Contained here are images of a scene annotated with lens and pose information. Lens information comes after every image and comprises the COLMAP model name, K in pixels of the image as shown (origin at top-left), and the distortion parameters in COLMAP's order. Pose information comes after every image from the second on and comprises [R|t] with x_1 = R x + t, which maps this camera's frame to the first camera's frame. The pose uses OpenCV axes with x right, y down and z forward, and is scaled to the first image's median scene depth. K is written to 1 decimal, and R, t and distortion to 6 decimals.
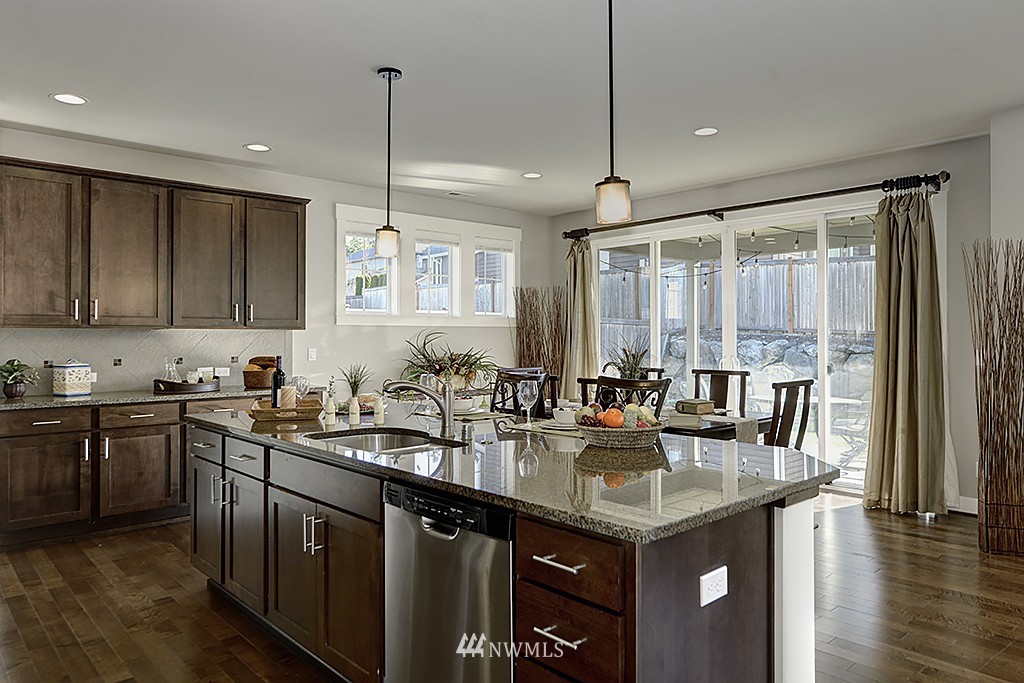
lens RADIAL K [[689.9, 0, 508.7], [0, 689.9, 336.8], [0, 0, 1]] dist [-0.003478, 0.004702]
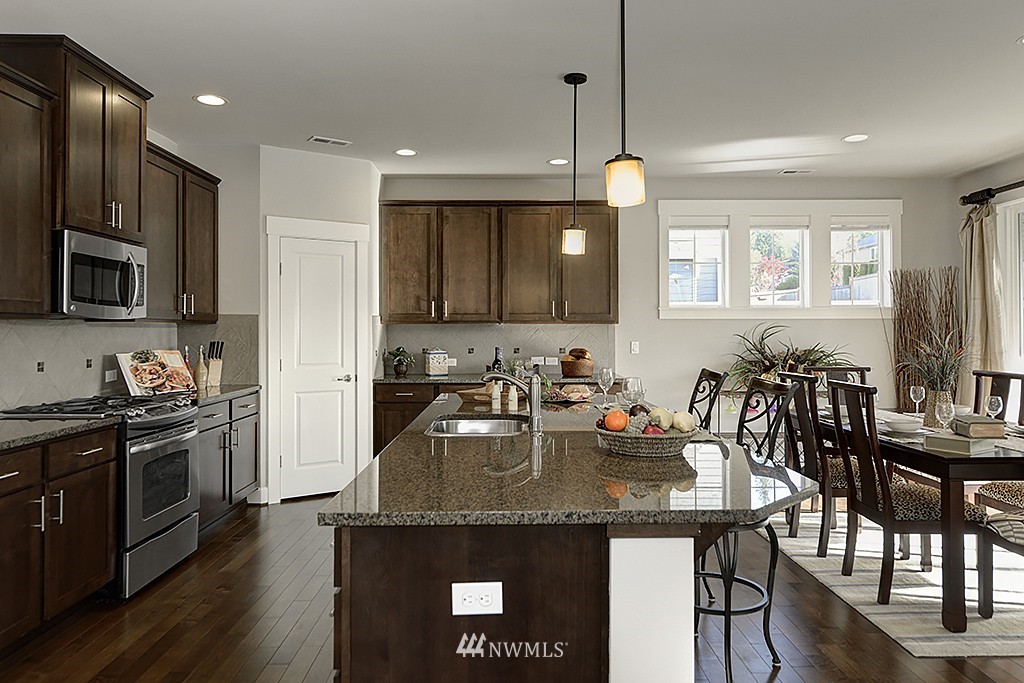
lens RADIAL K [[689.9, 0, 513.5], [0, 689.9, 323.3], [0, 0, 1]] dist [-0.003478, 0.004702]
pose [[0.750898, -0.006398, -0.660387, 0.315276], [-0.000037, 0.999953, -0.009730, -0.000505], [0.660418, 0.007331, 0.750862, 0.109975]]
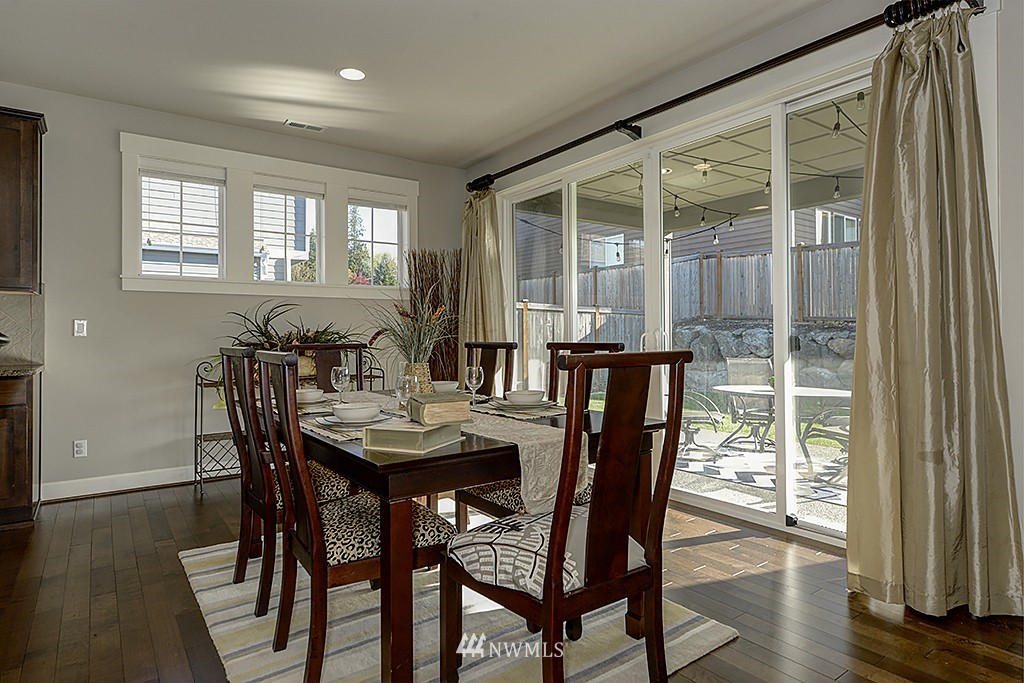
lens RADIAL K [[566.1, 0, 508.4], [0, 566.1, 333.0], [0, 0, 1]] dist [0.003003, -0.001027]
pose [[0.993277, -0.005779, -0.115614, 0.299764], [0.005251, 0.999974, -0.004873, 0.042373], [0.115639, 0.004233, 0.993282, 0.503763]]
